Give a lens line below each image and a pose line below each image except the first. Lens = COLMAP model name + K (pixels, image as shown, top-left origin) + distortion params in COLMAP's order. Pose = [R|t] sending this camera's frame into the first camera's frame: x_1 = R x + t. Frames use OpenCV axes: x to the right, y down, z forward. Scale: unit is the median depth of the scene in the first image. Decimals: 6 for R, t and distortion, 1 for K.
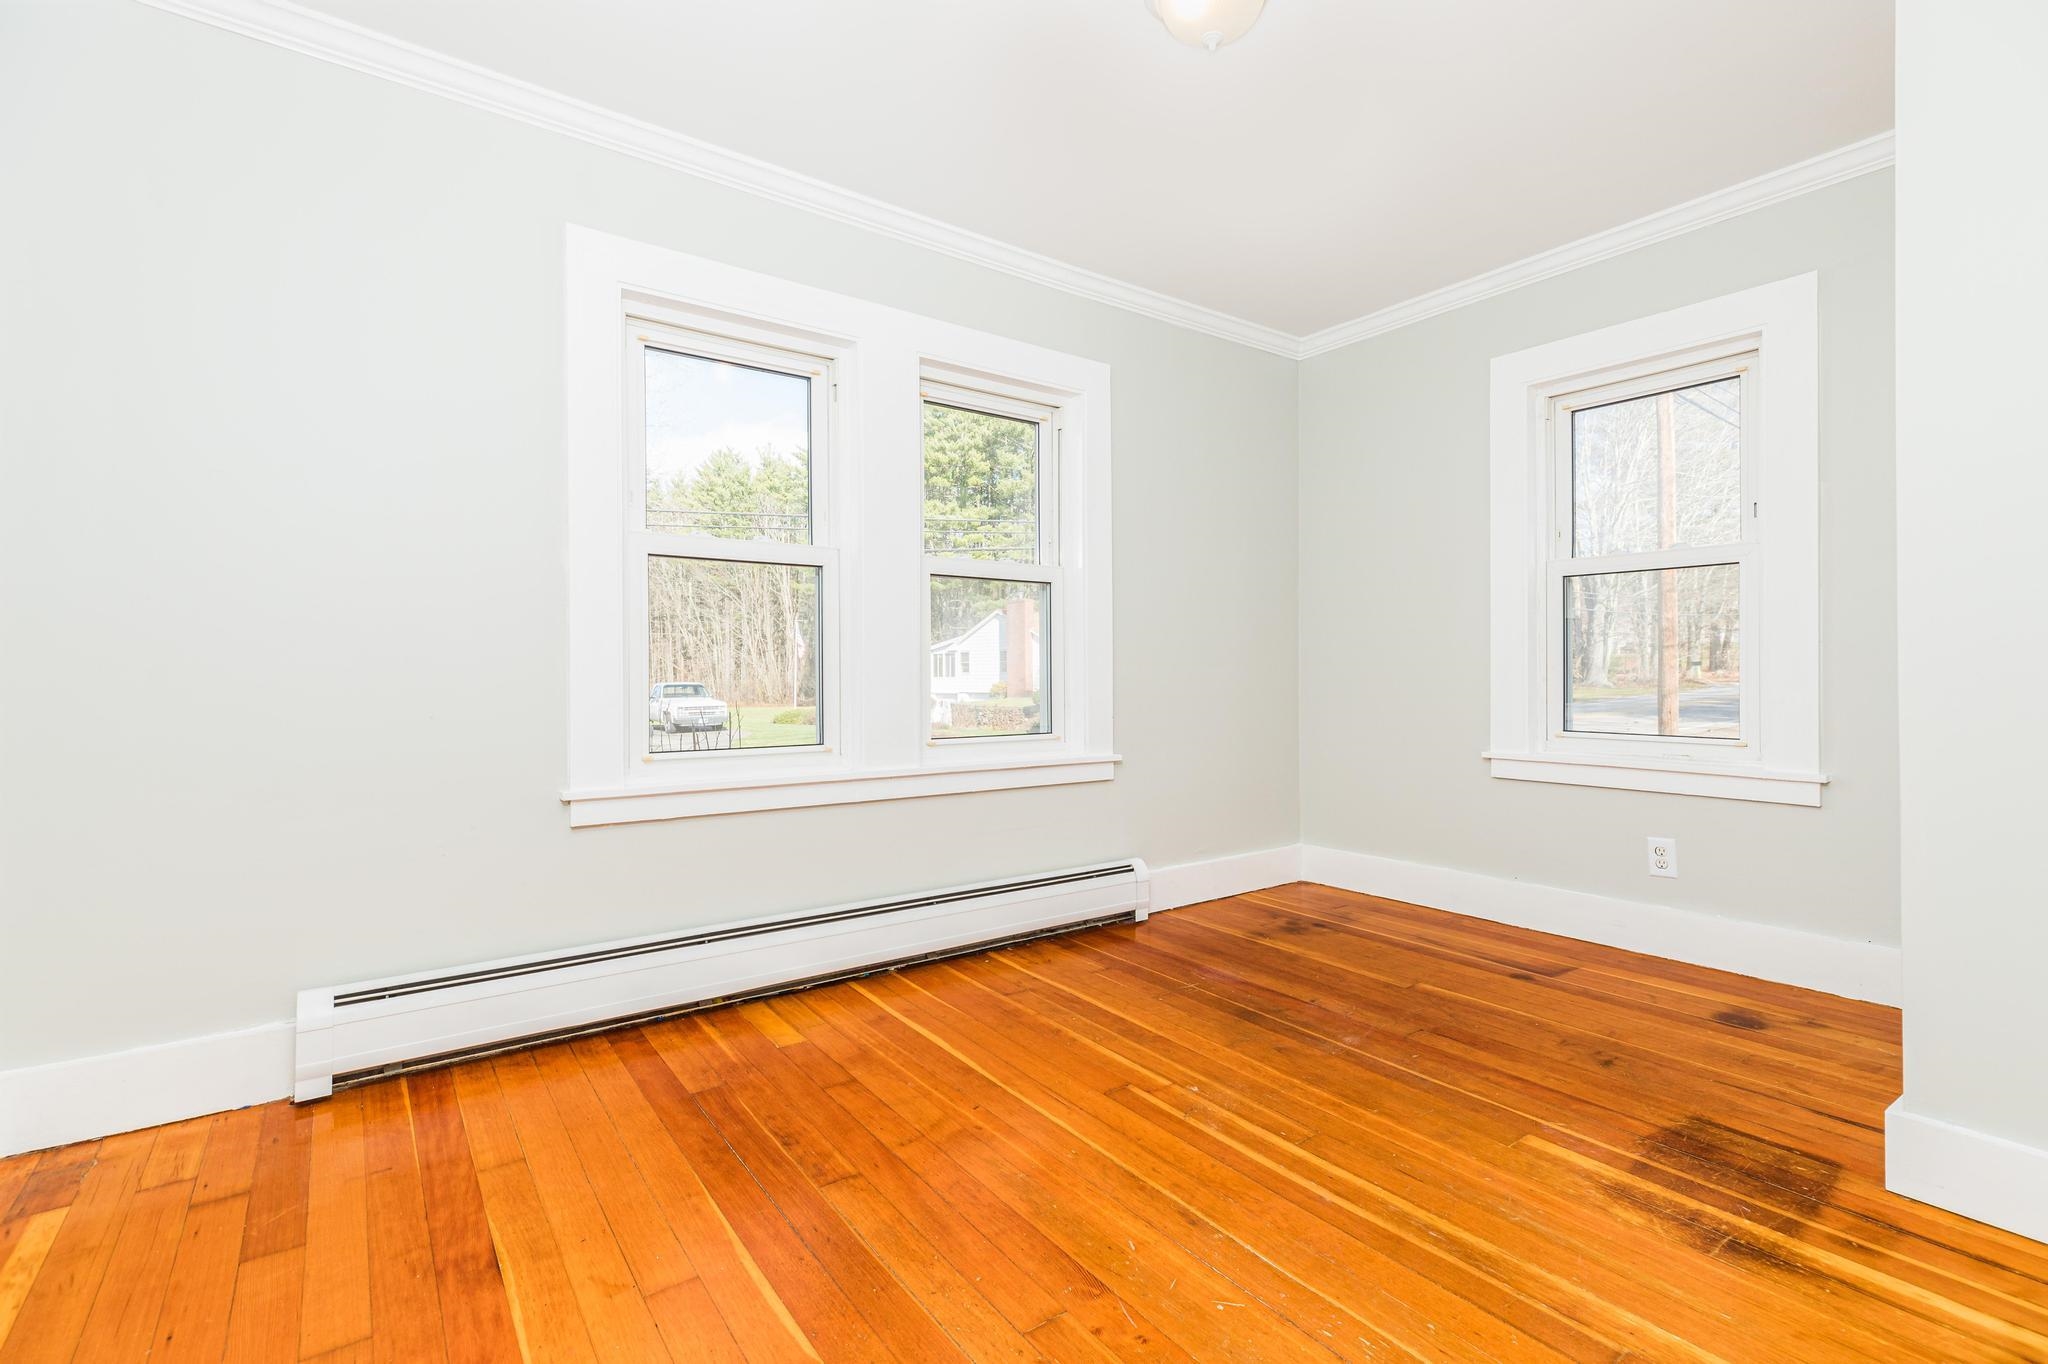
lens RADIAL K [[932.6, 0, 1015.8], [0, 932.6, 669.6], [0, 0, 1]] dist [0.005251, -0.000382]
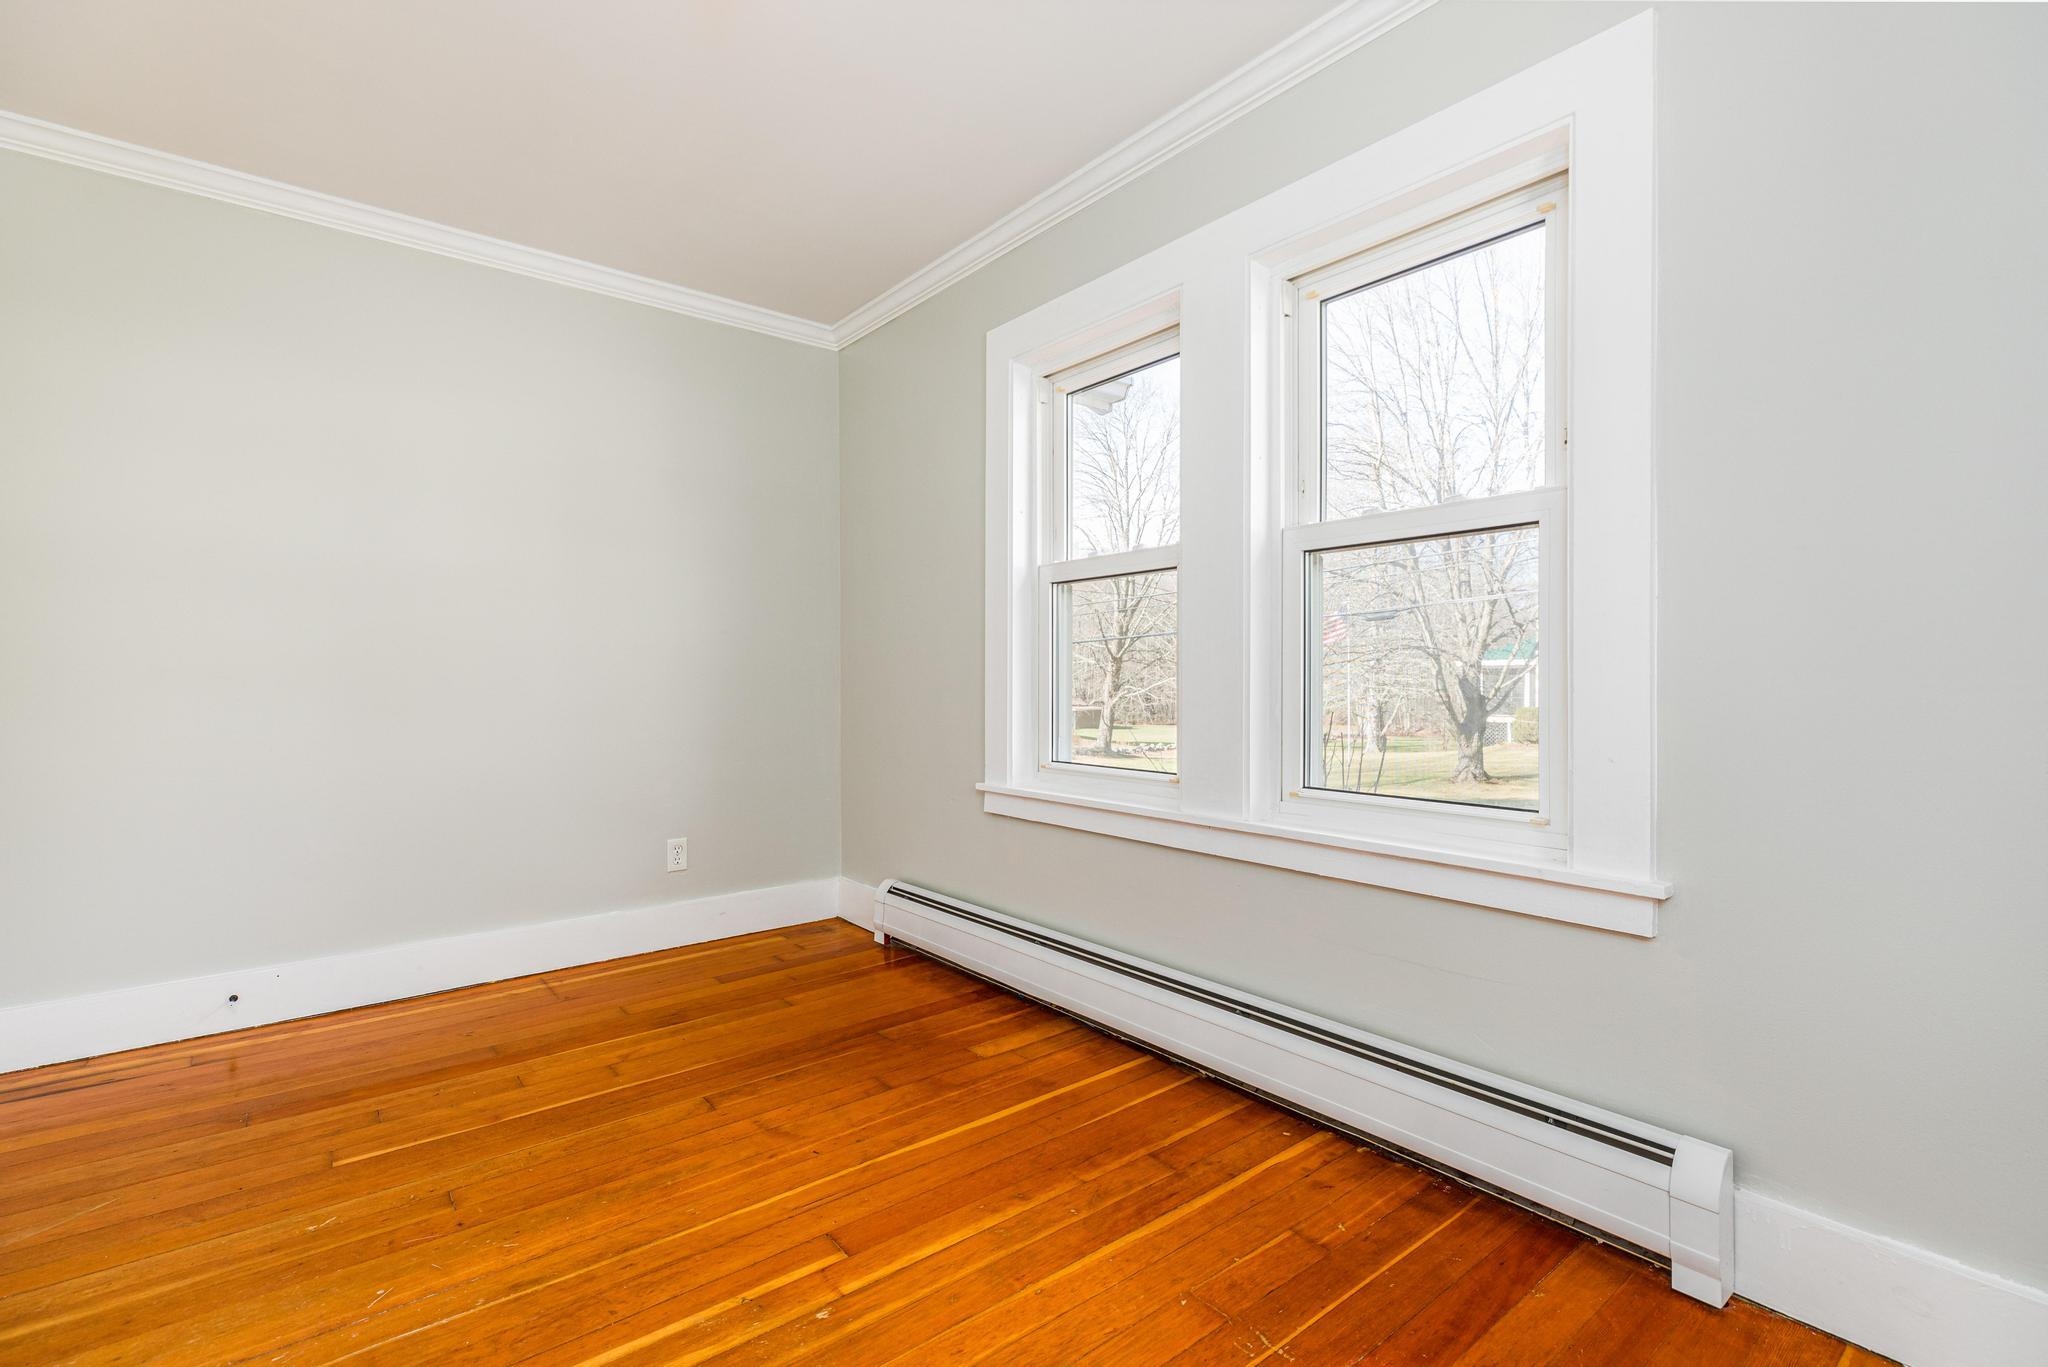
lens RADIAL K [[932.6, 0, 1017.6], [0, 932.6, 667.0], [0, 0, 1]] dist [0.005251, -0.000382]
pose [[0.044319, -0.013552, -0.998925, 0.883674], [0.002373, 0.999907, -0.013460, -0.008877], [0.999015, -0.001774, 0.044347, 1.119248]]
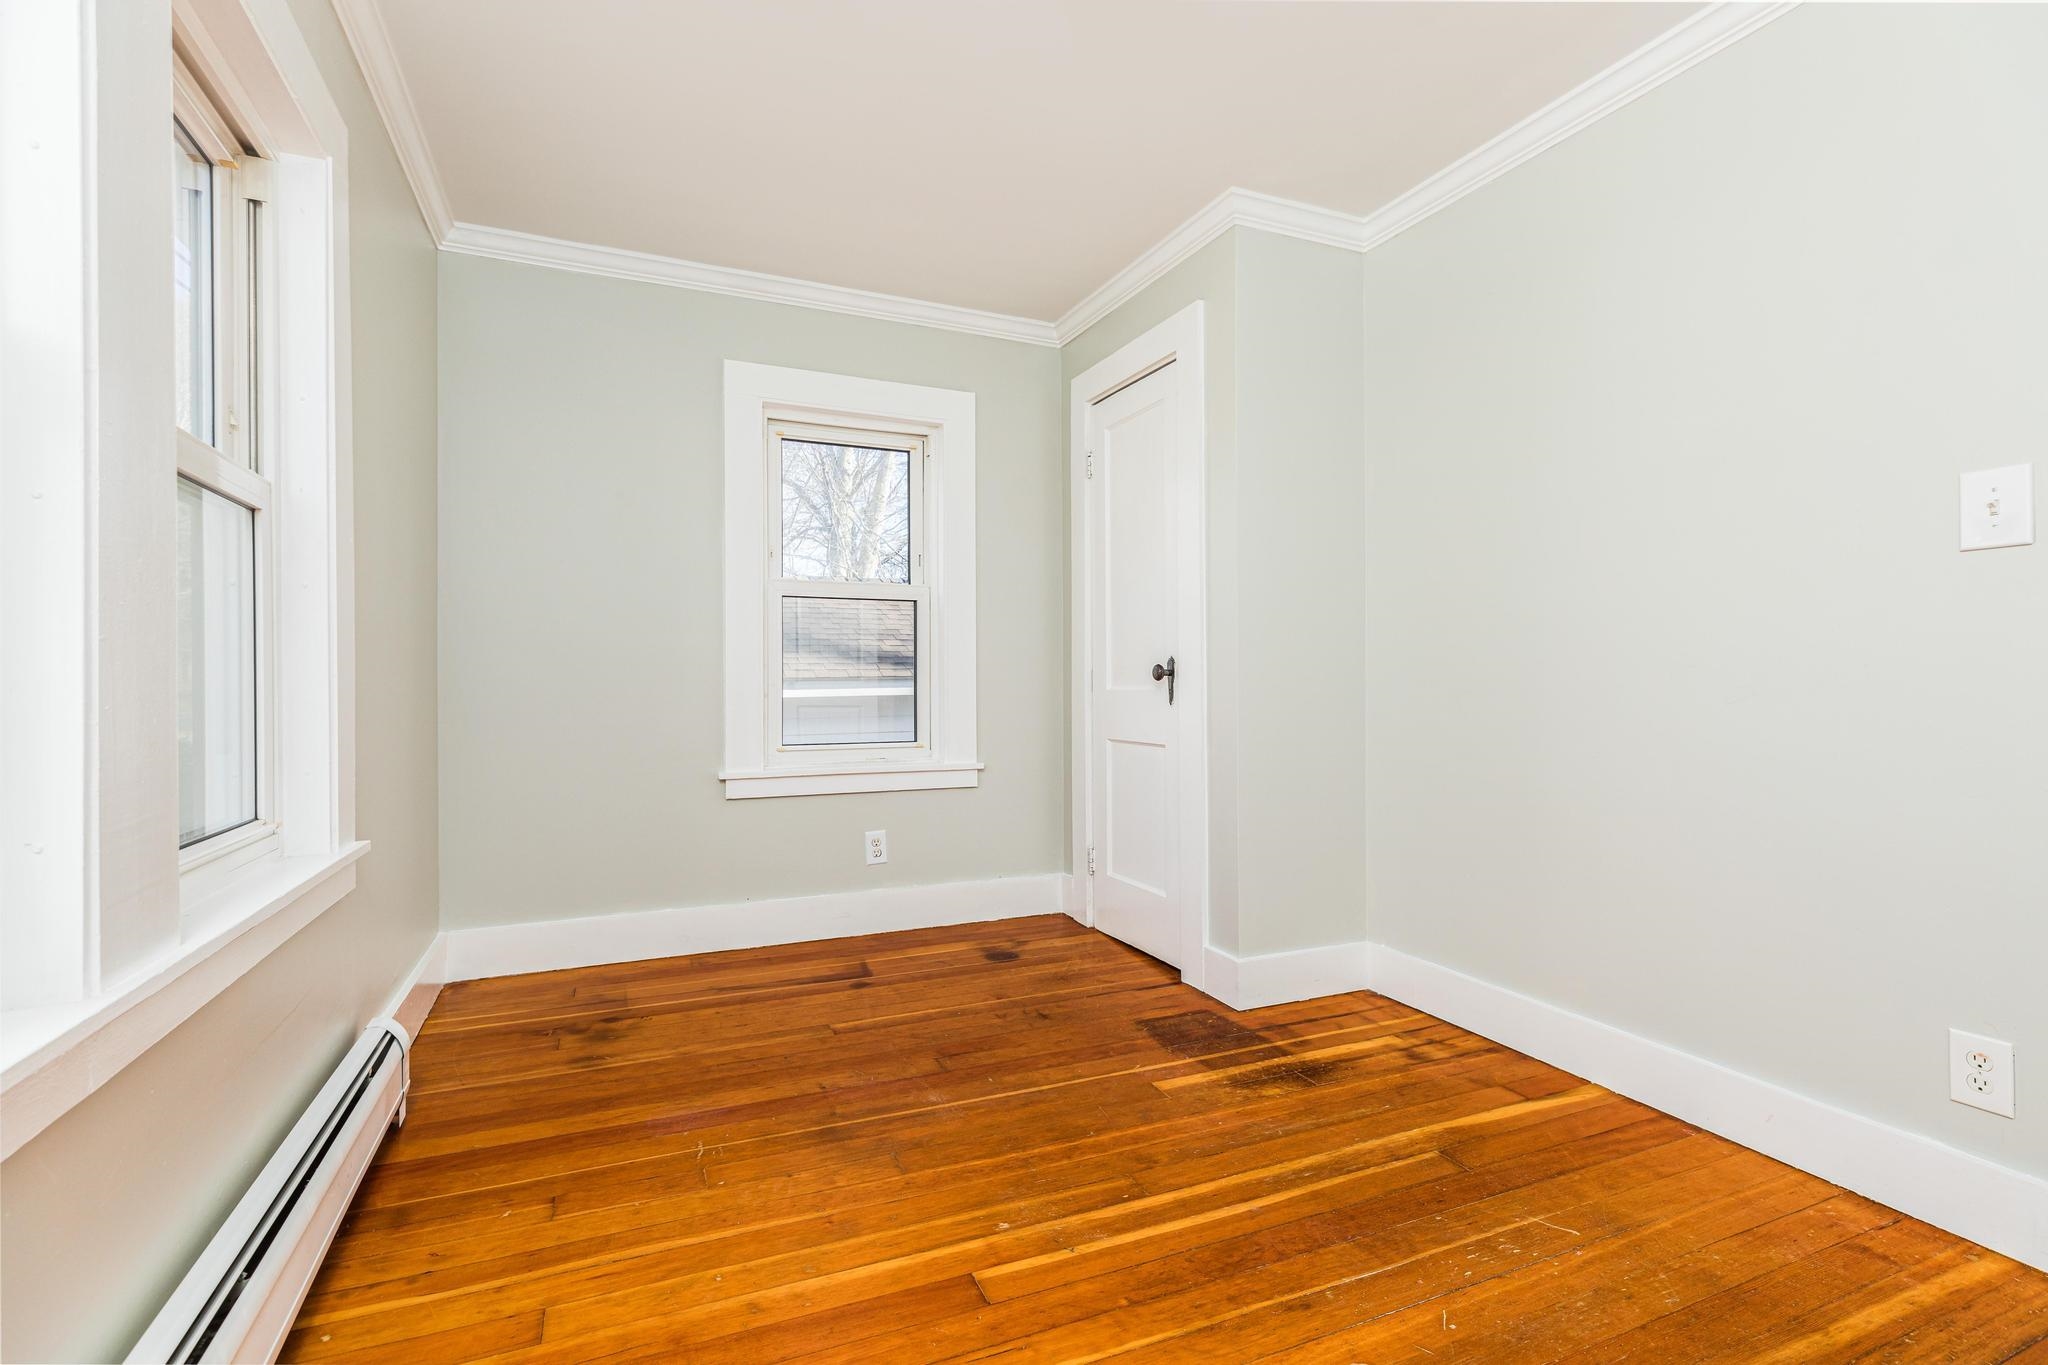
lens RADIAL K [[932.6, 0, 1022.1], [0, 932.6, 668.0], [0, 0, 1]] dist [0.005251, -0.000382]
pose [[0.211394, 0.016048, 0.977269, -0.579616], [-0.001542, 0.999869, -0.016086, -0.004464], [-0.977400, 0.001894, 0.211391, 0.824841]]
